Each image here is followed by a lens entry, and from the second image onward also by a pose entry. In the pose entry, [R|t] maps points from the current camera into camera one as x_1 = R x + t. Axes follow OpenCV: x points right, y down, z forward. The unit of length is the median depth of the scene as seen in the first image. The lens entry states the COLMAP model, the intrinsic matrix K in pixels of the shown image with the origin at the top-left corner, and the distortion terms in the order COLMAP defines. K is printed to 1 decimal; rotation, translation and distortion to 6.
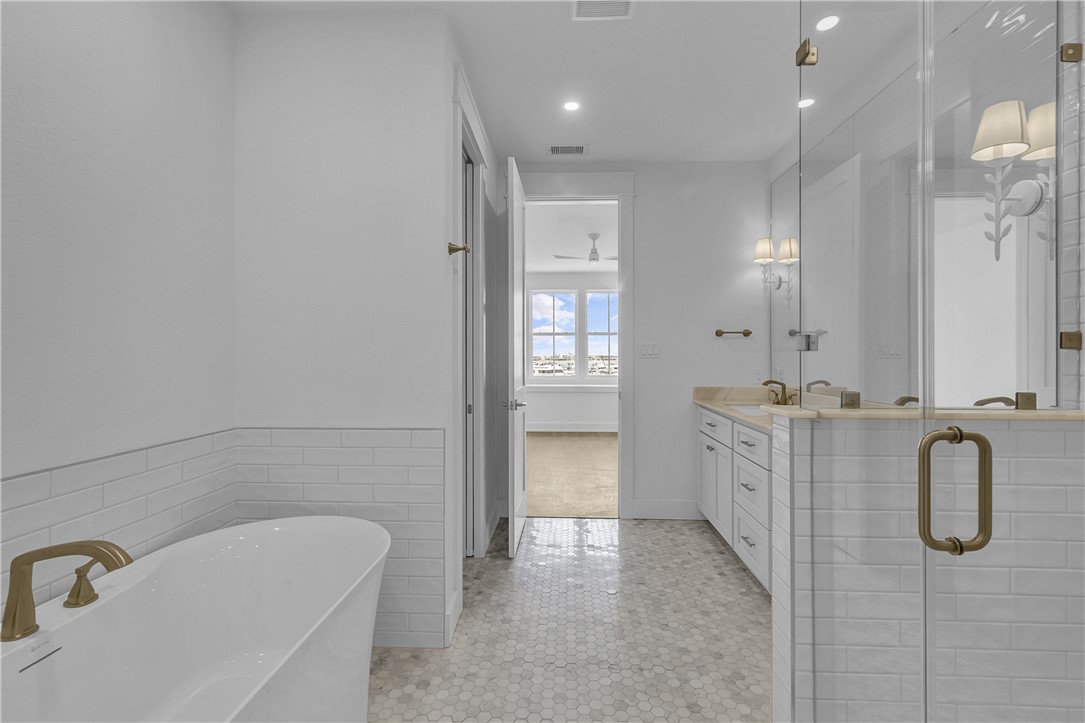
lens RADIAL K [[540.6, 0, 546.0], [0, 540.6, 366.3], [0, 0, 1]] dist [0.001730, 0.000235]
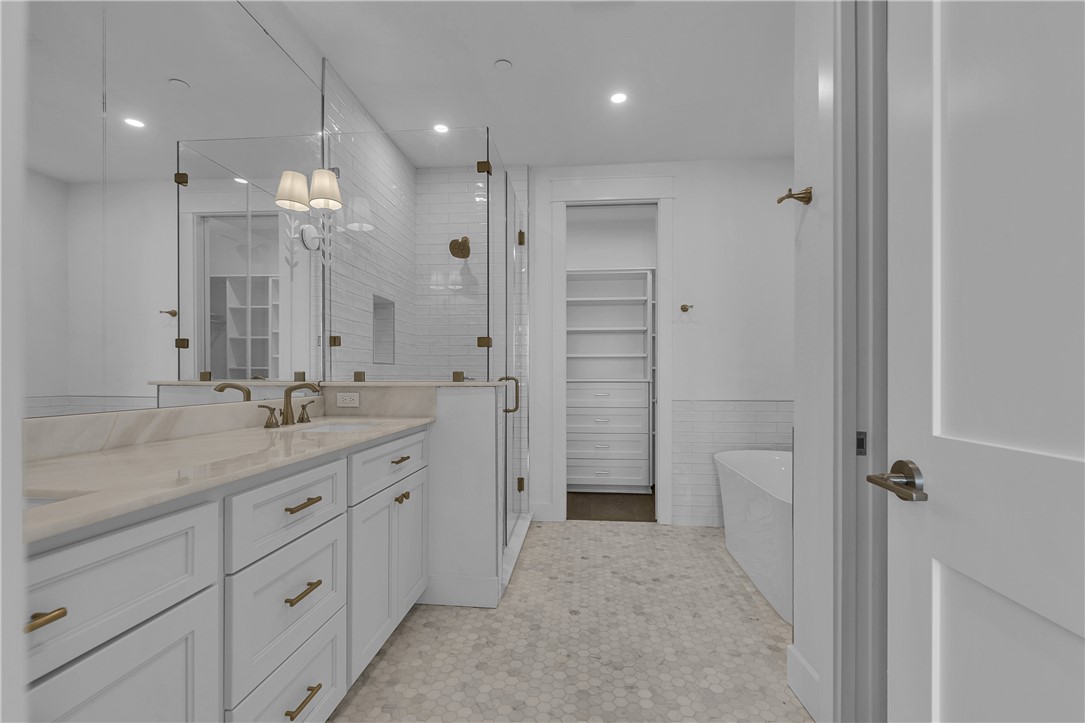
lens RADIAL K [[540.6, 0, 546.0], [0, 540.6, 366.3], [0, 0, 1]] dist [0.001730, 0.000235]
pose [[-0.999328, 0.001218, 0.036643, 0.182326], [0.001153, 0.999998, -0.001790, 0.026240], [-0.036645, -0.001747, -0.999327, 2.033386]]
